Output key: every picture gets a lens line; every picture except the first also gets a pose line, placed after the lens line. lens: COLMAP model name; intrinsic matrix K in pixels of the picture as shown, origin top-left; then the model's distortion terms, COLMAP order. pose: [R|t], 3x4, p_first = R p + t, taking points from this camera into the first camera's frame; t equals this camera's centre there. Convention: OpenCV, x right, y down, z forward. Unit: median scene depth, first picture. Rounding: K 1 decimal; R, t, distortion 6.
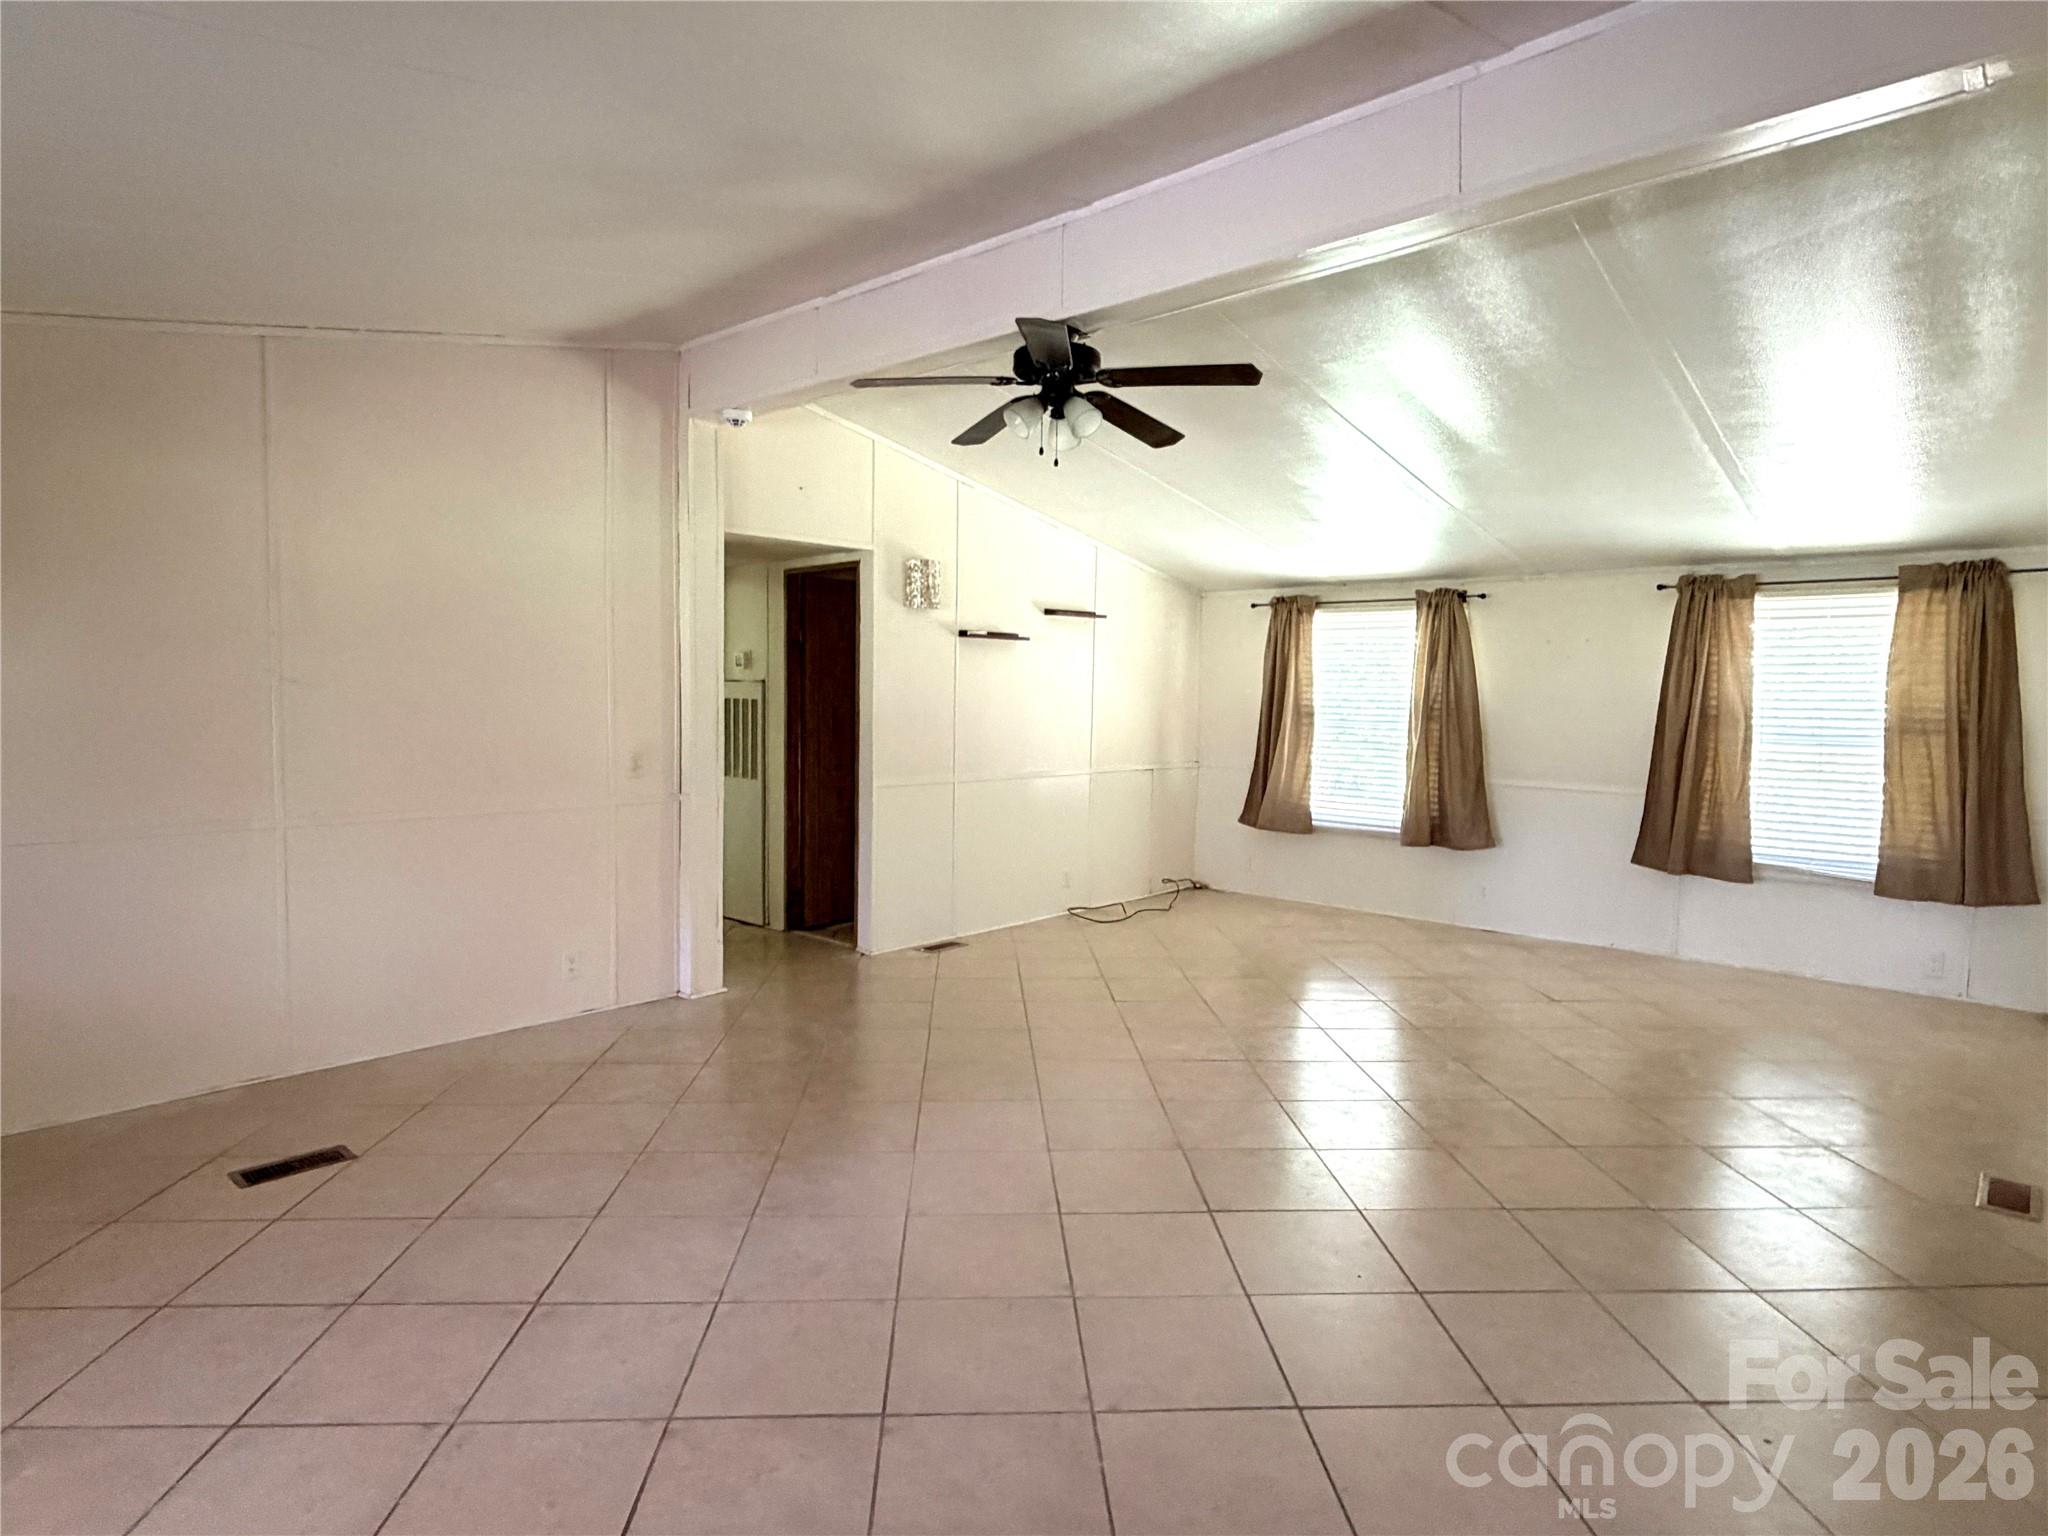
lens RADIAL K [[1151.2, 0, 1063.0], [0, 1151.2, 772.2], [0, 0, 1]] dist [0.063553, -0.000255]
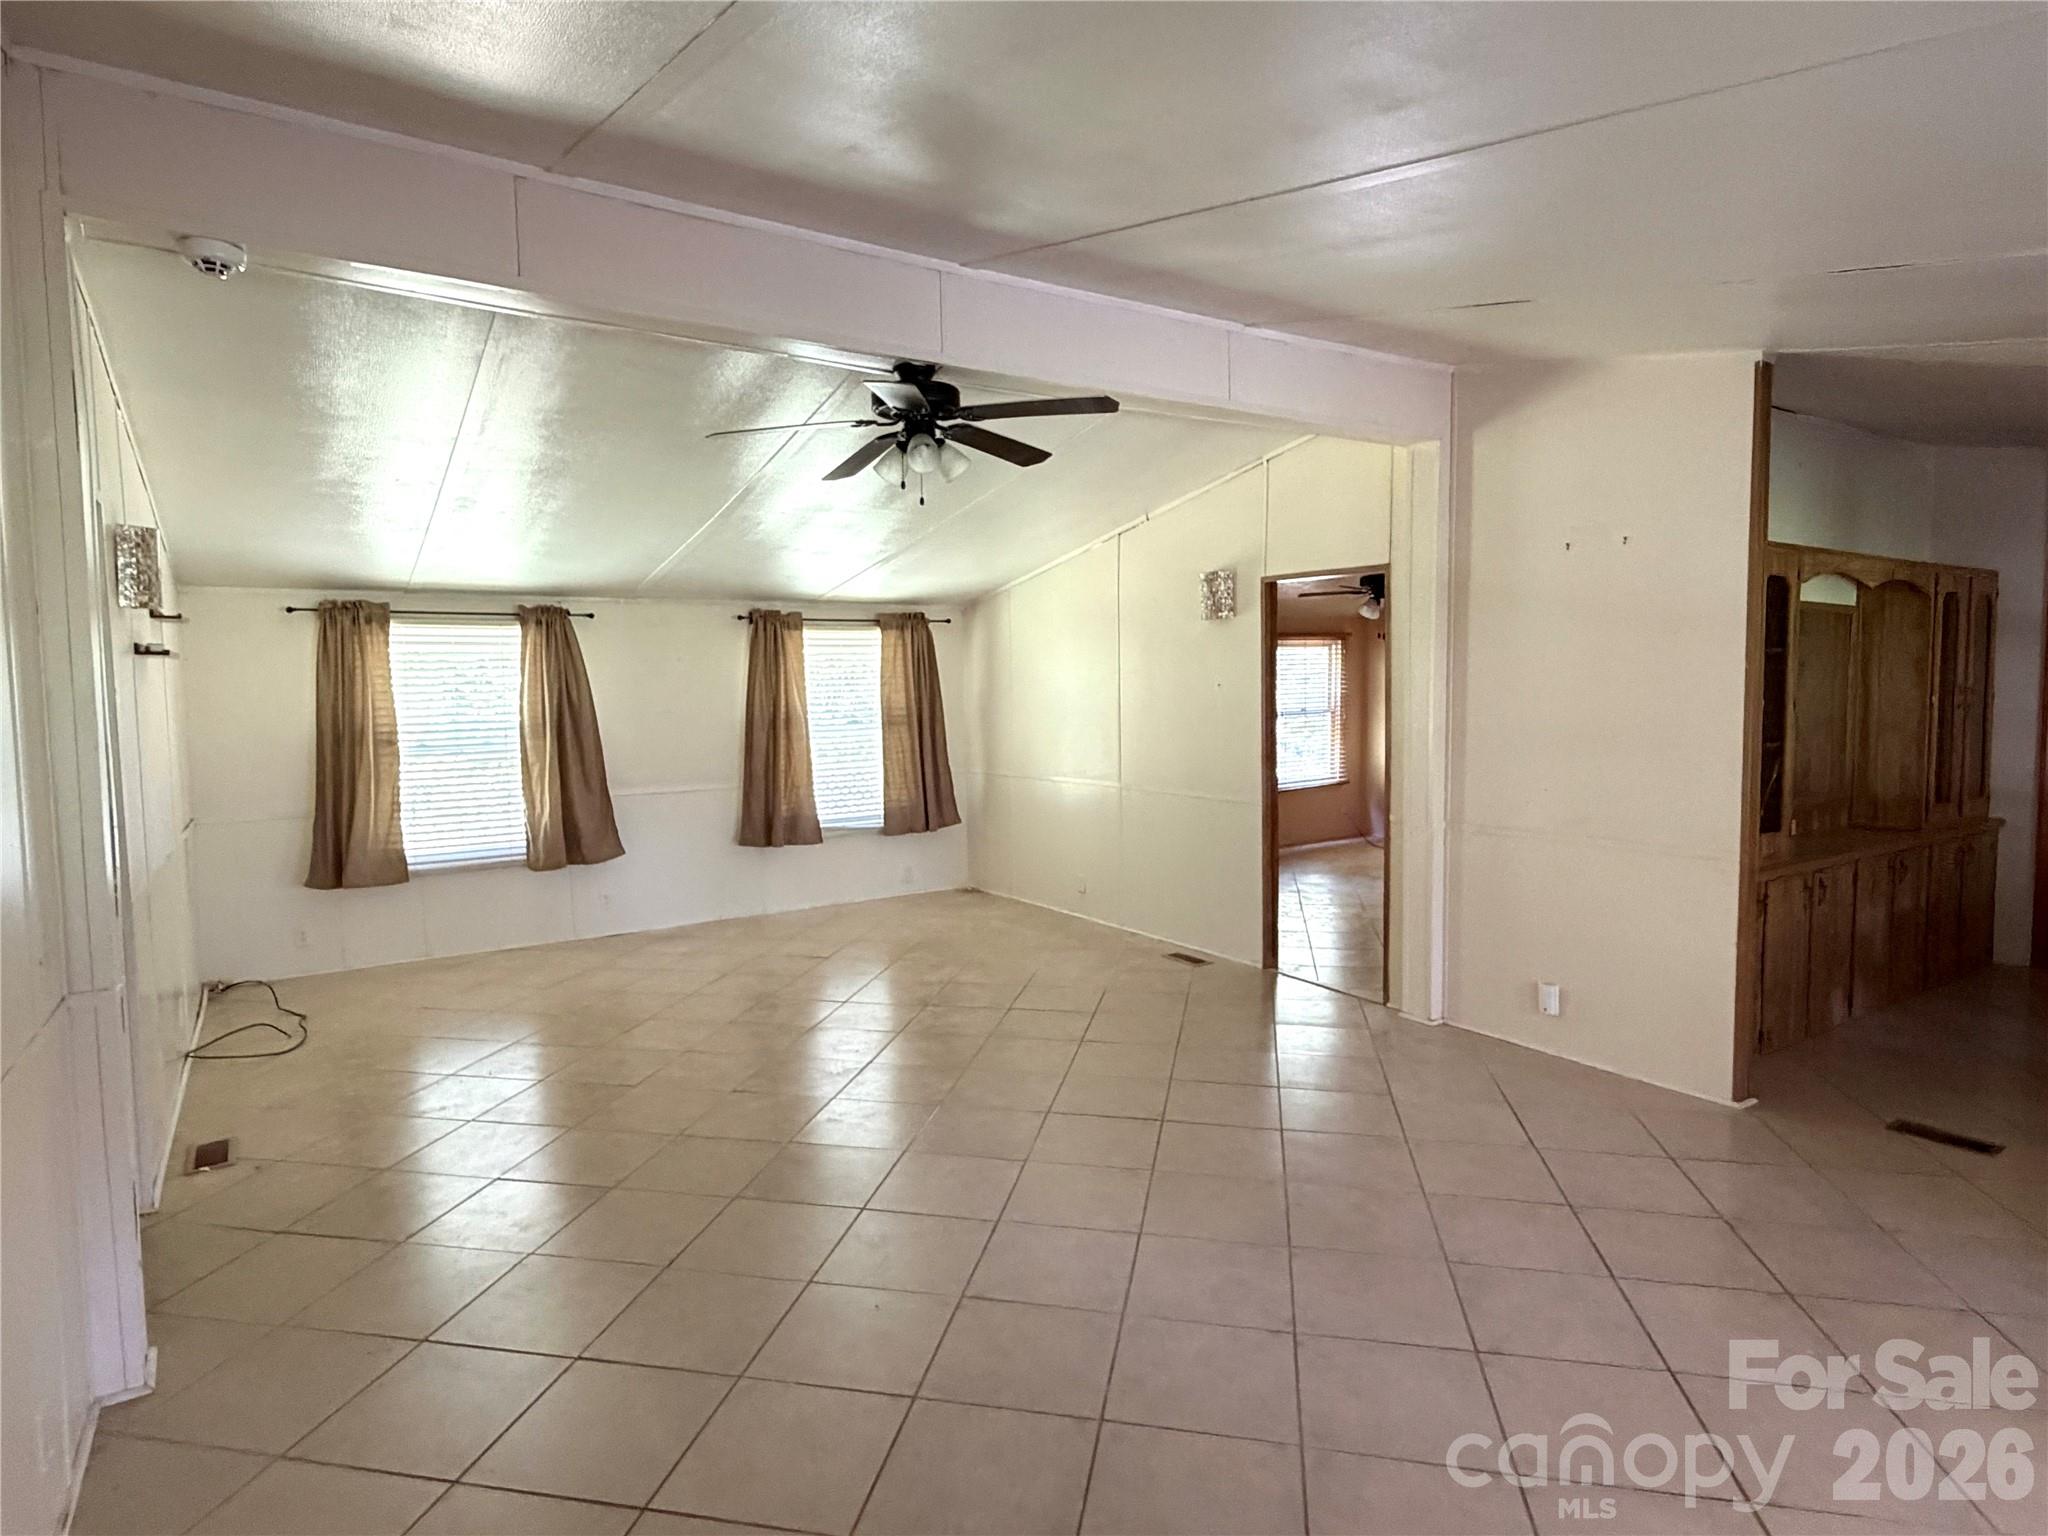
lens RADIAL K [[1151.2, 0, 1063.0], [0, 1151.2, 772.2], [0, 0, 1]] dist [0.063553, -0.000255]
pose [[0.302198, -0.082754, 0.949646, -0.548186], [0.107989, 0.992783, 0.052149, -0.023463], [-0.947109, 0.086792, 0.308954, 0.314818]]
